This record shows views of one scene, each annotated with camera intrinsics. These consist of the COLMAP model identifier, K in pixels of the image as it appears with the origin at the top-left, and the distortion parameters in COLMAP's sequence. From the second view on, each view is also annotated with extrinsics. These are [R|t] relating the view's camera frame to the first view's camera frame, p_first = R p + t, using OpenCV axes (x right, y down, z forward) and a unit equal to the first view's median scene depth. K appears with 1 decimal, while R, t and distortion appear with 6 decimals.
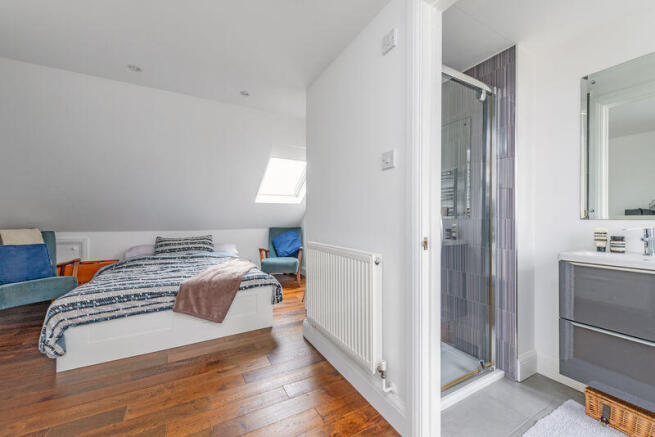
lens RADIAL K [[255.7, 0, 326.7], [0, 255.7, 217.3], [0, 0, 1]] dist [0.008401, -0.001419]
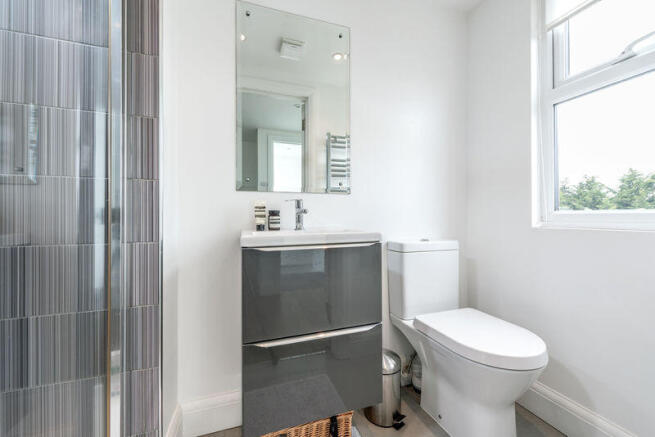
lens RADIAL K [[255.7, 0, 327.8], [0, 255.7, 214.2], [0, 0, 1]] dist [0.008401, -0.001419]
pose [[0.204048, 0.002156, 0.978959, 0.344868], [0.004617, 0.999984, -0.003165, 0.087207], [-0.978950, 0.005166, 0.204035, 0.646810]]
